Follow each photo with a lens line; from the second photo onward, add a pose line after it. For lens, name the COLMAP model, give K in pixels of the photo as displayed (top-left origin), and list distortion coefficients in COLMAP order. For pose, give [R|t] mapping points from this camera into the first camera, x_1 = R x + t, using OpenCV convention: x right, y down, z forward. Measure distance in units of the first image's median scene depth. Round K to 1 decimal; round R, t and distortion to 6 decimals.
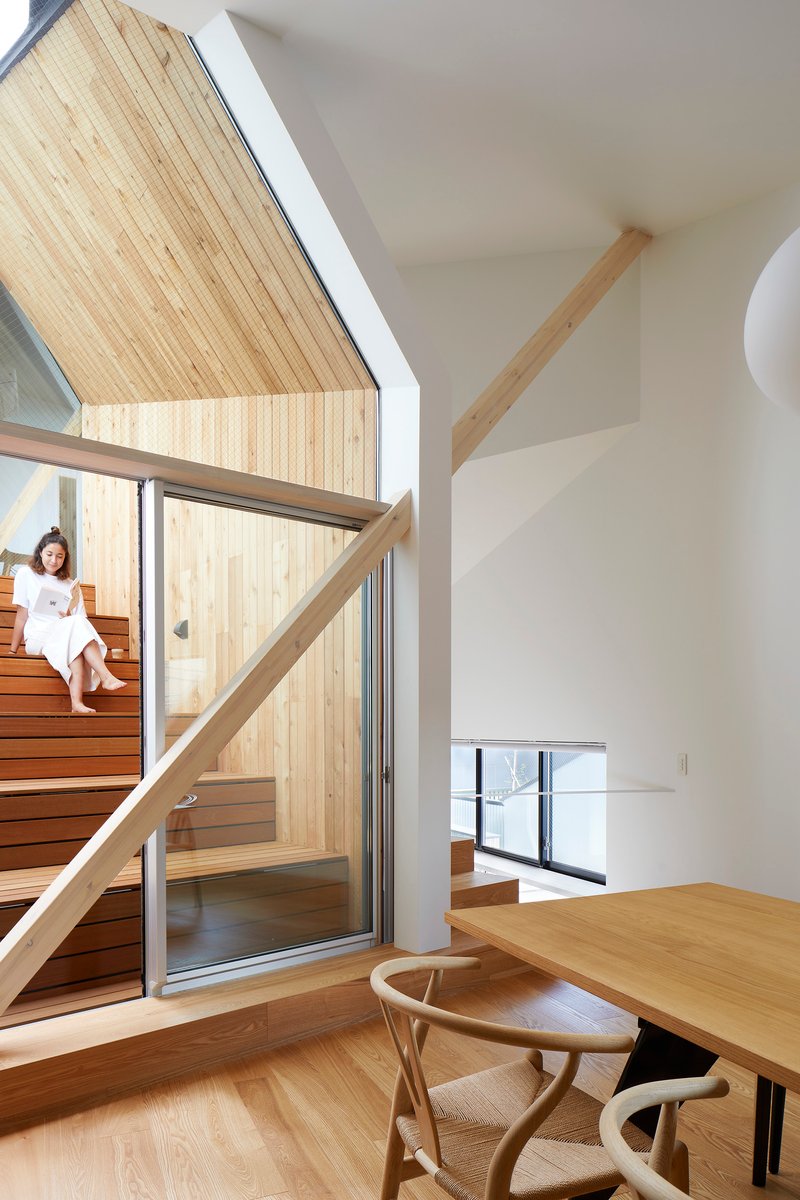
lens RADIAL K [[811.6, 0, 408.6], [0, 811.6, 743.7], [0, 0, 1]] dist [-0.014322, 0.005512]
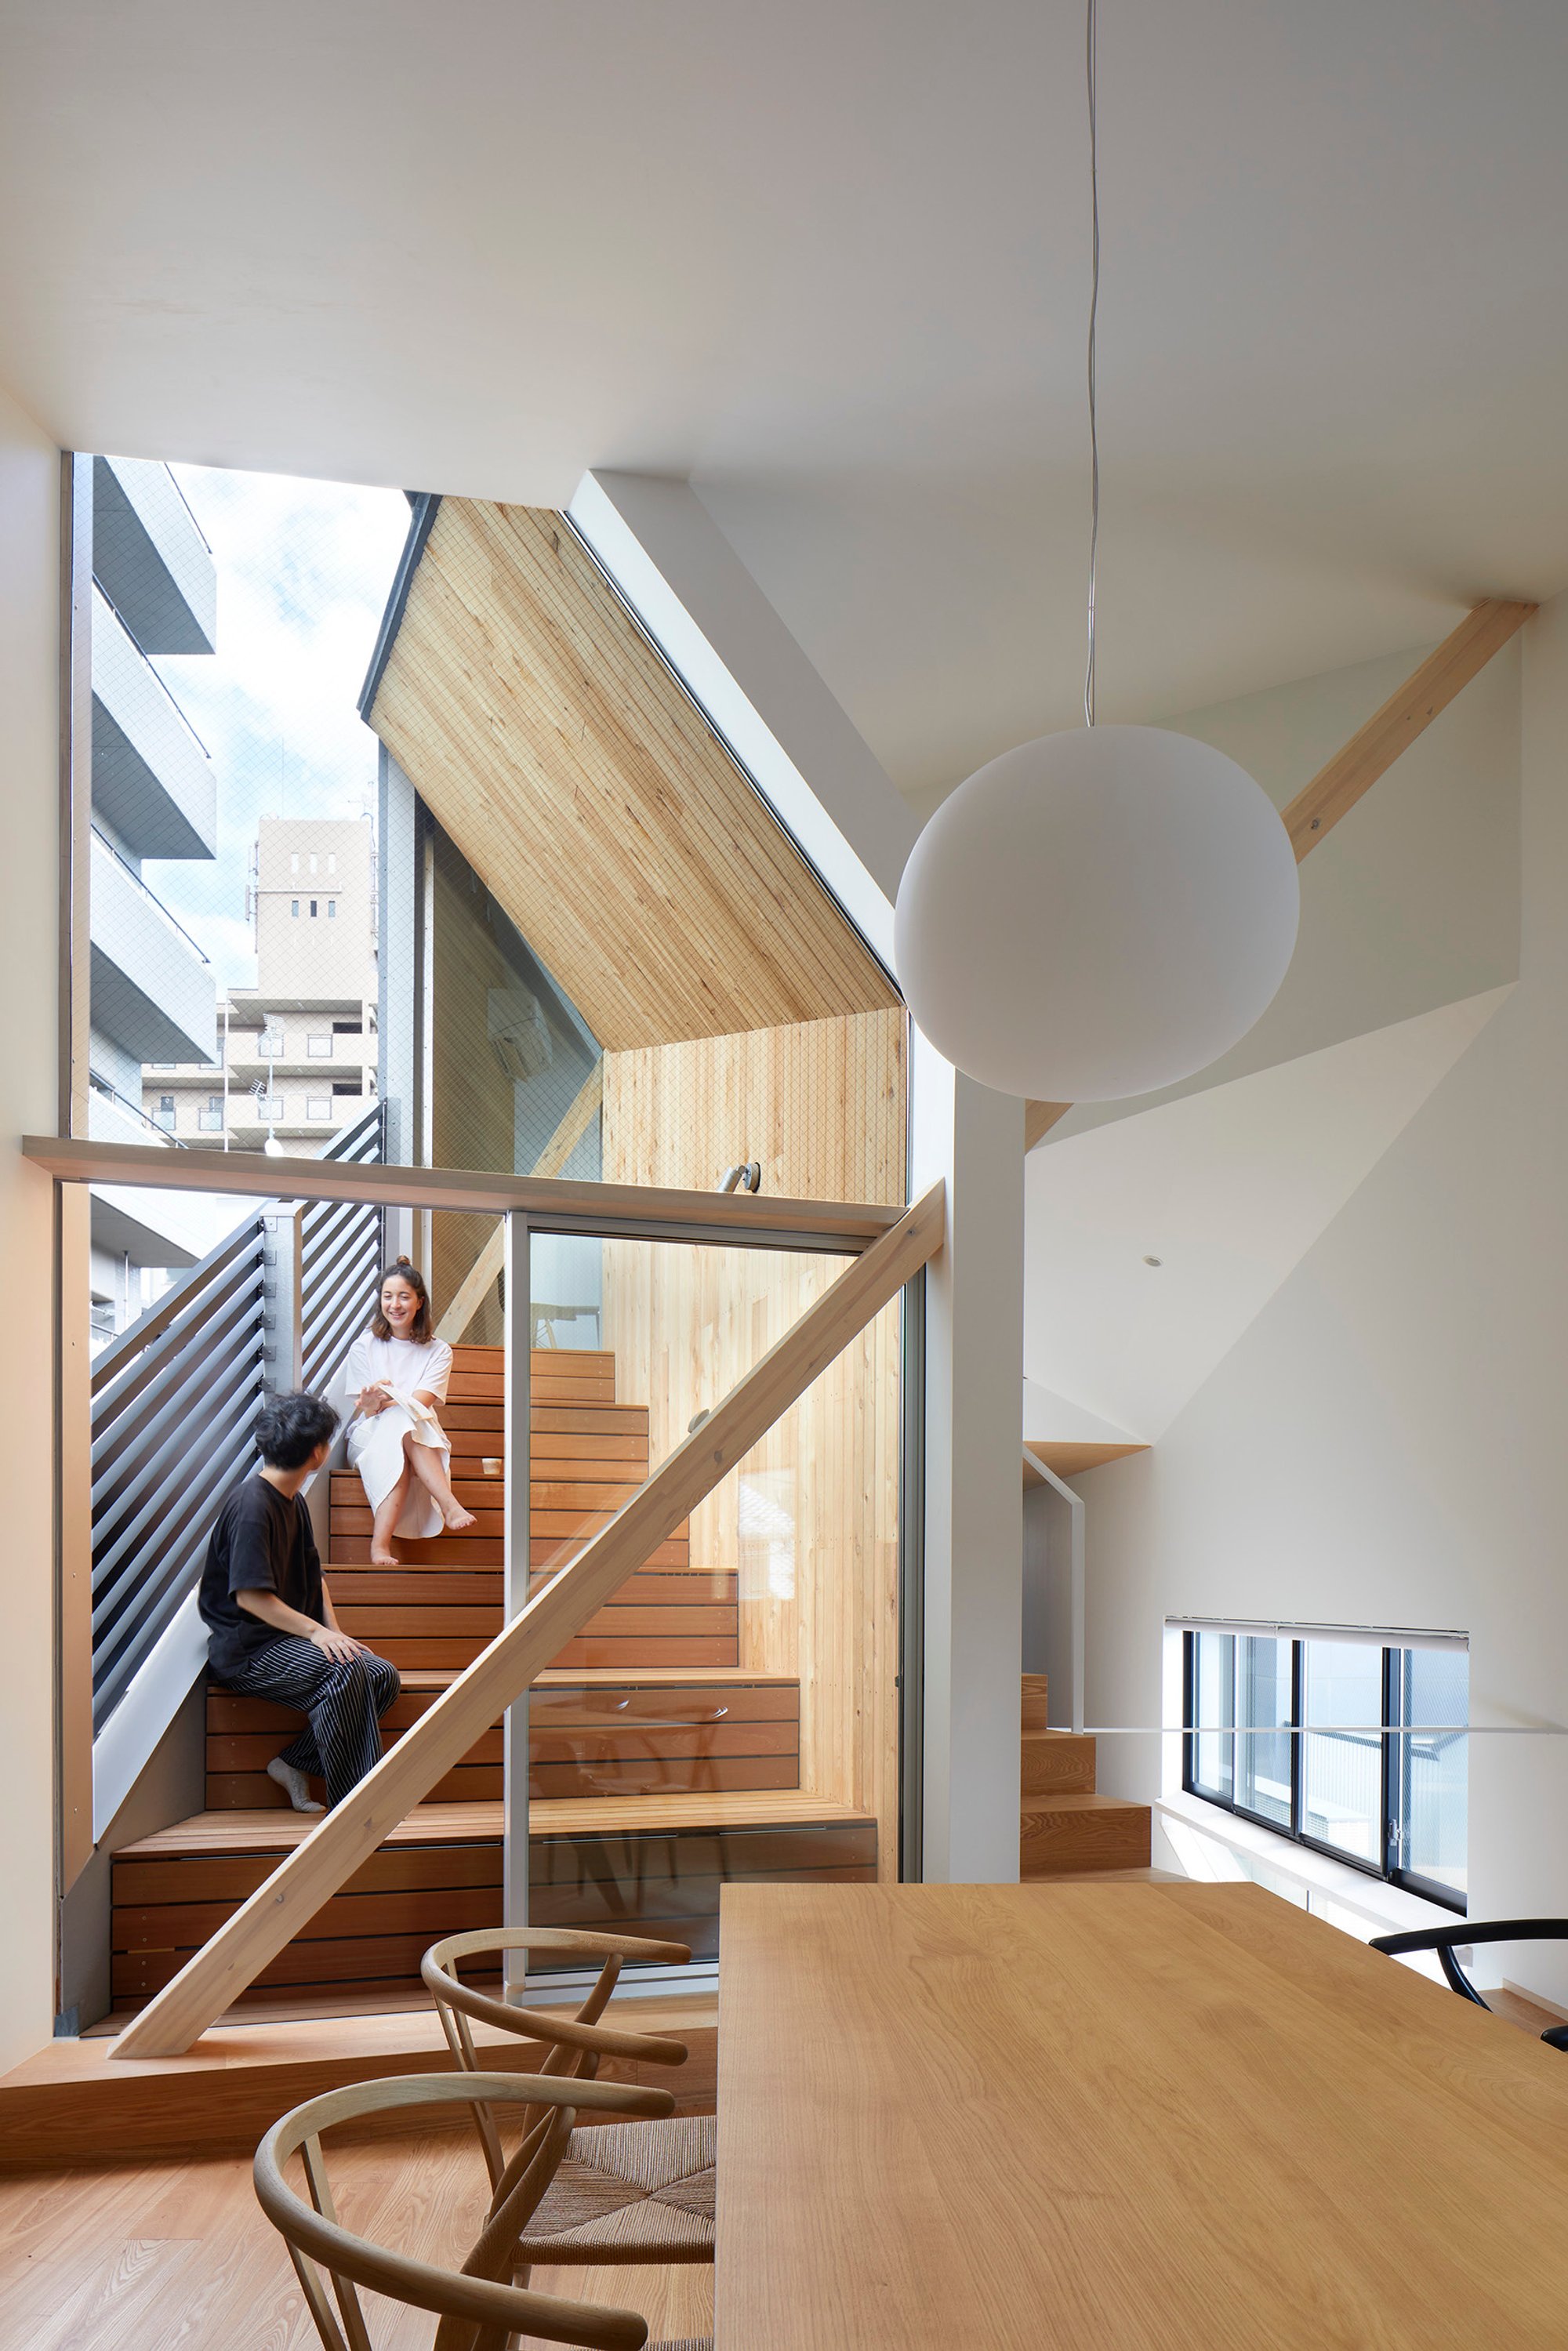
lens RADIAL K [[1590.1, 0, 774.6], [0, 1590.1, 1612.9], [0, 0, 1]] dist [-0.014322, 0.005512]
pose [[0.927539, 0.015717, -0.373395, 0.245038], [-0.018774, 0.999813, -0.004551, -0.000162], [0.373253, 0.011232, 0.927661, -0.061819]]
